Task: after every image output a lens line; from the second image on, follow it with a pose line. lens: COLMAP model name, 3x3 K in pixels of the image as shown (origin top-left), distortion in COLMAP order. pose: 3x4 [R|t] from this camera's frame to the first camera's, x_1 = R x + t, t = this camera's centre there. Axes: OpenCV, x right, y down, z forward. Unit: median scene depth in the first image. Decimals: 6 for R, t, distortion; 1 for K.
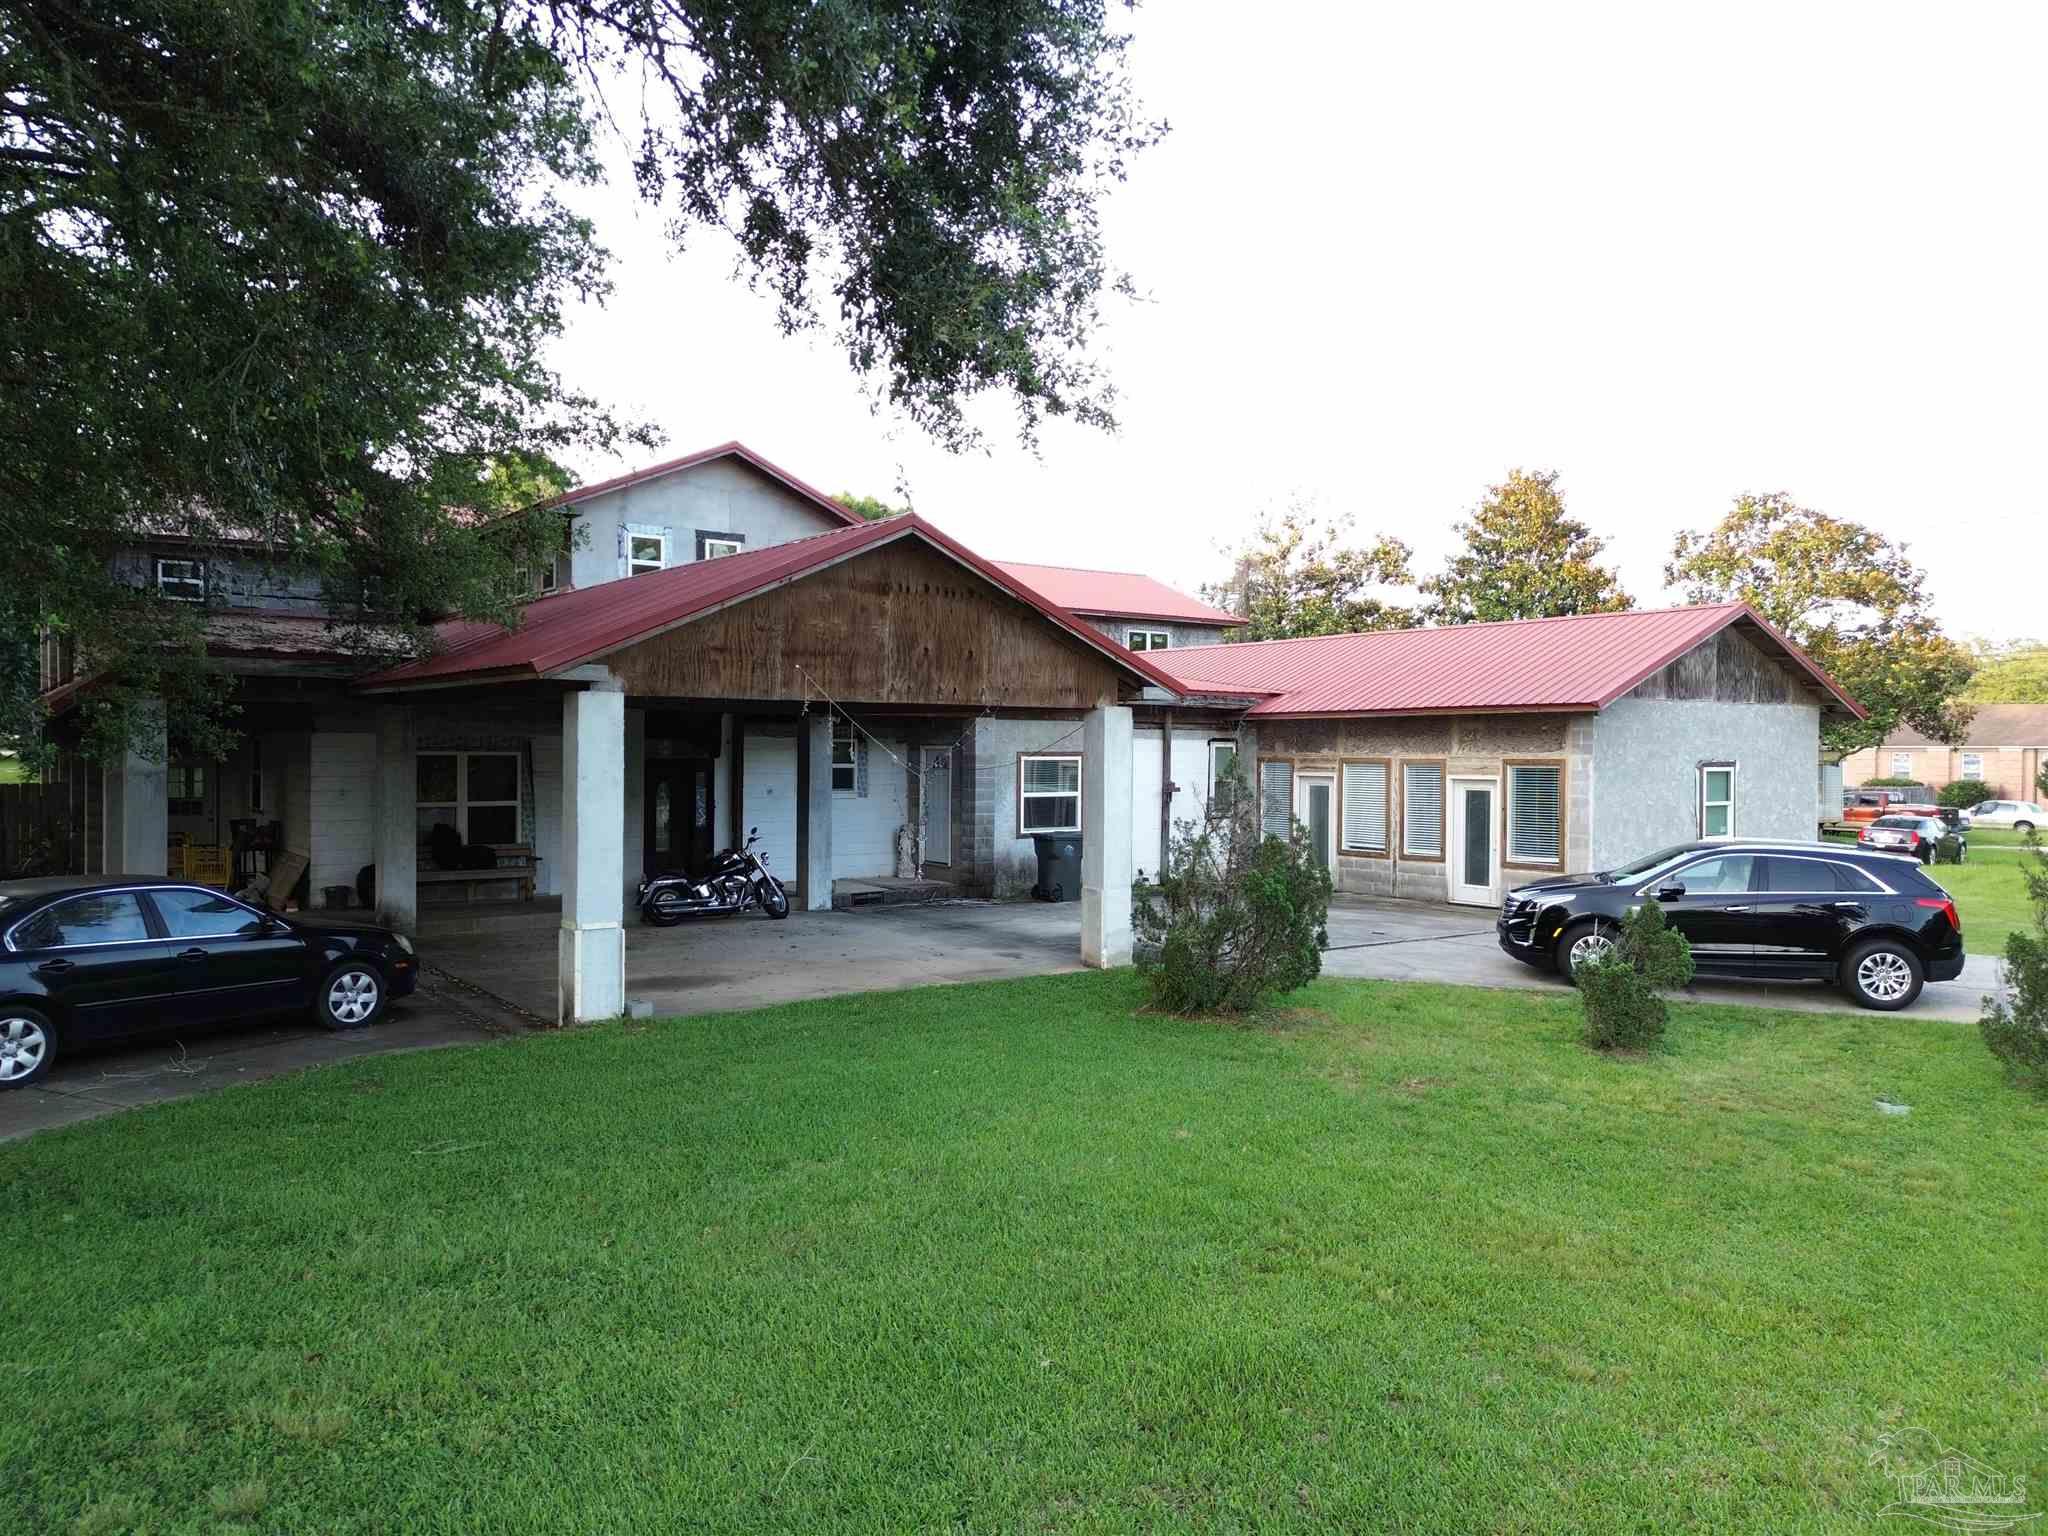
lens RADIAL K [[1453.8, 0, 1023.4], [0, 1453.8, 777.4], [0, 0, 1]] dist [0.065253, -0.062276]
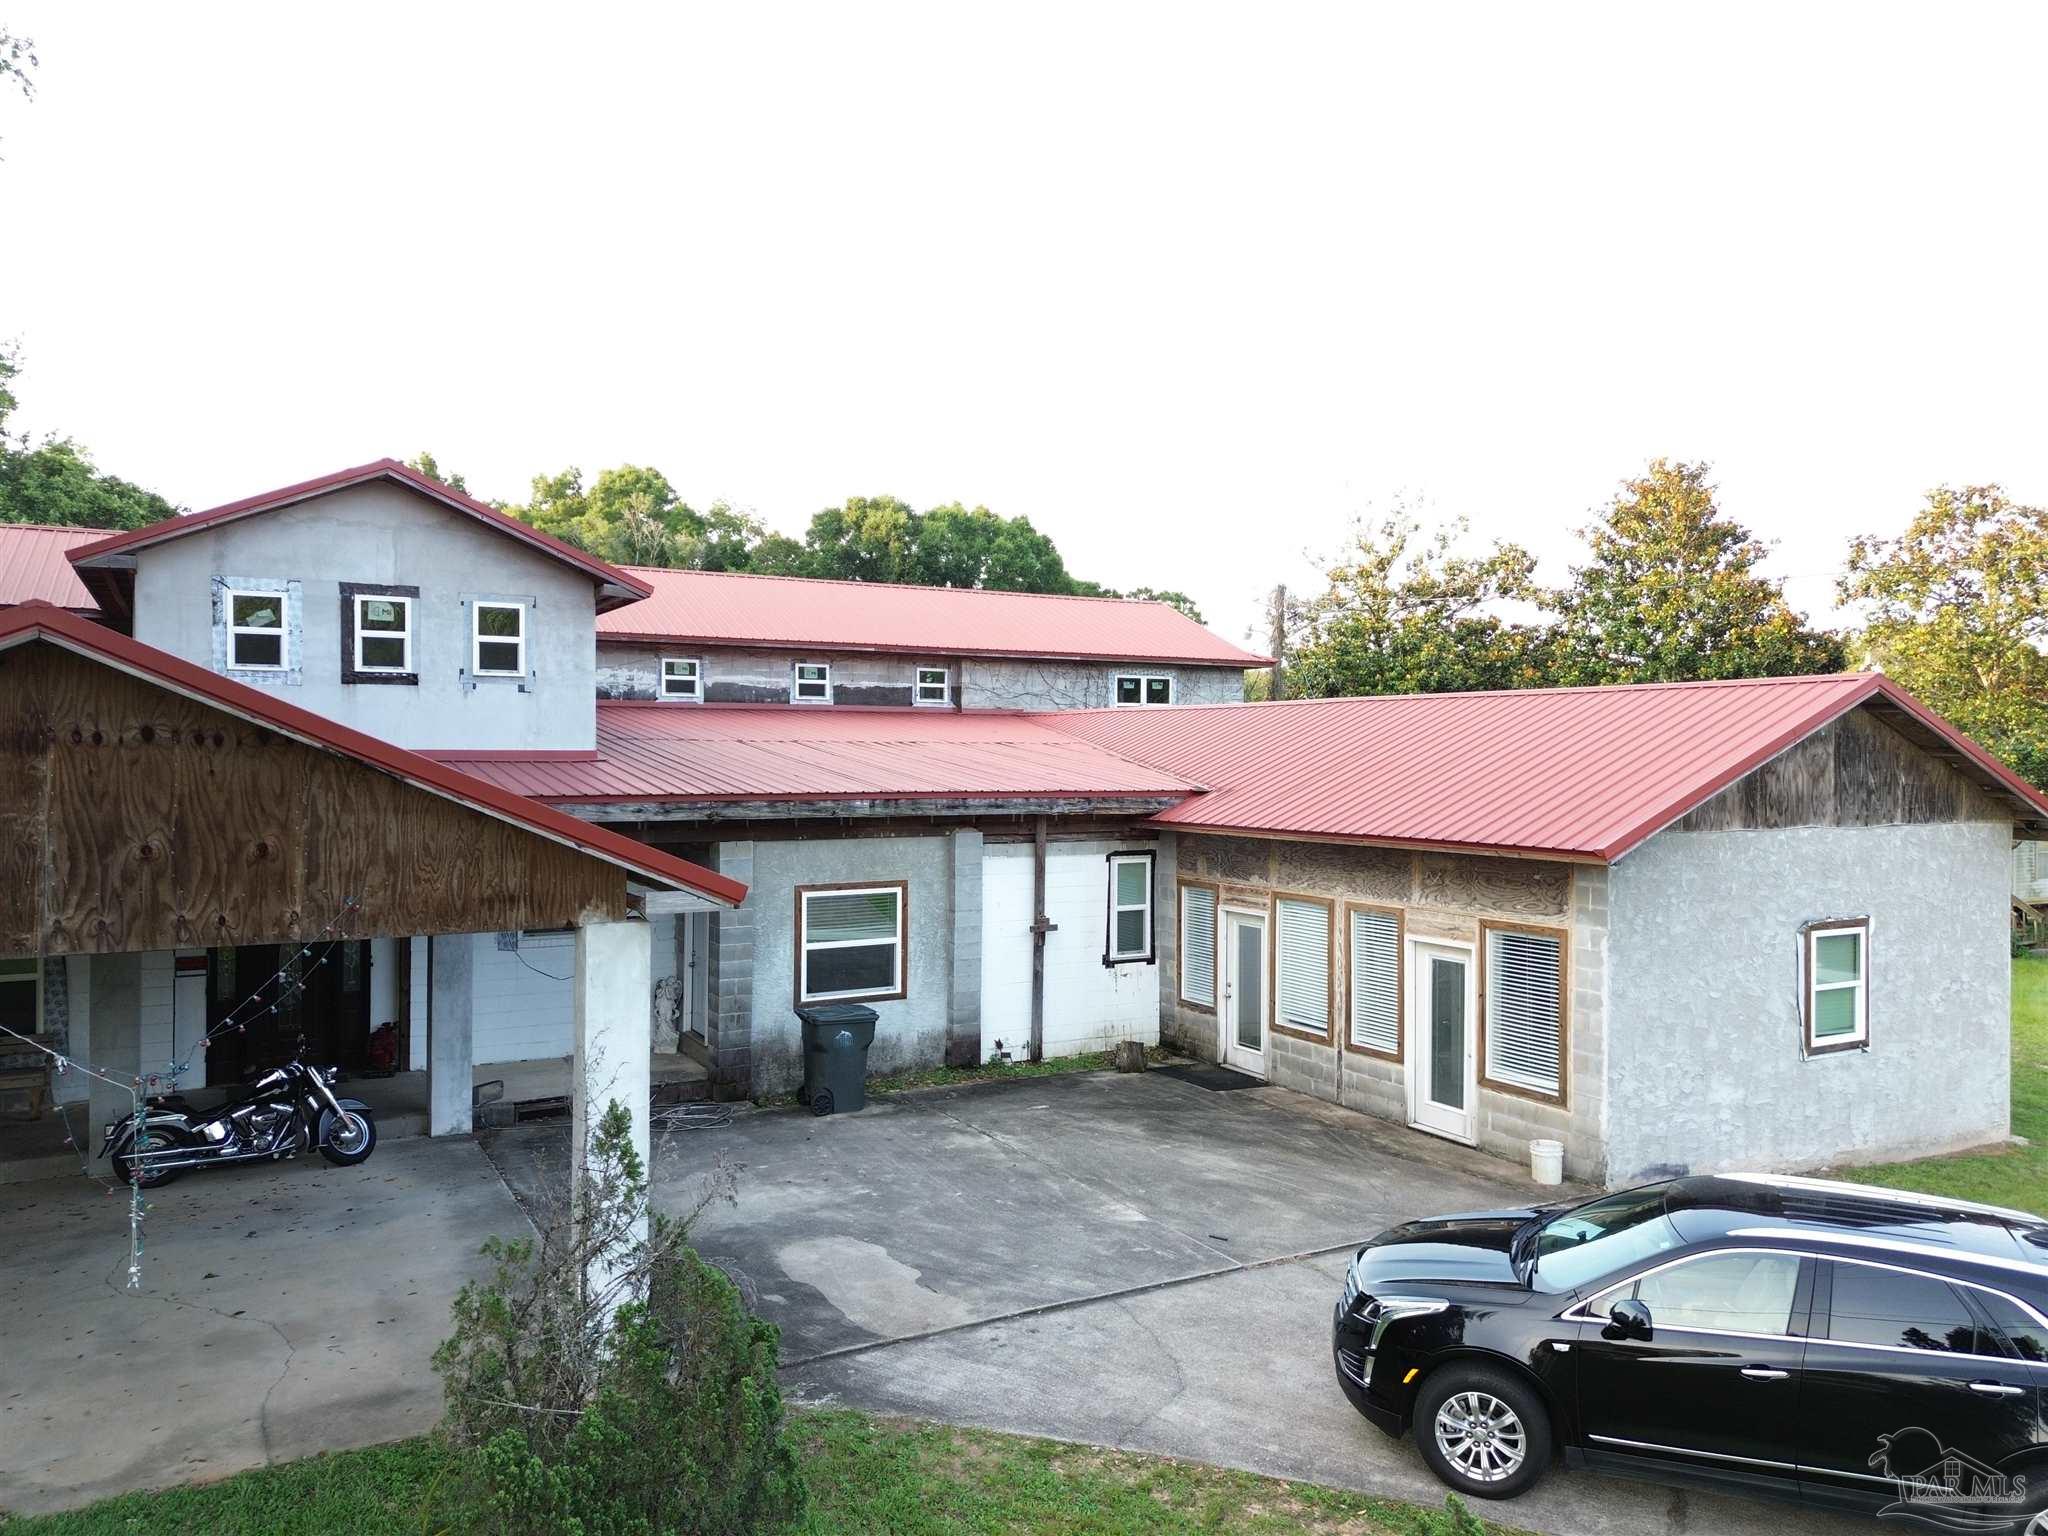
lens RADIAL K [[1453.8, 0, 1027.4], [0, 1453.8, 769.9], [0, 0, 1]] dist [0.065253, -0.062276]
pose [[0.992523, -0.000207, -0.122055, 0.214600], [-0.000592, 0.999979, -0.006512, -0.076801], [0.122053, 0.006535, 0.992502, 0.340554]]
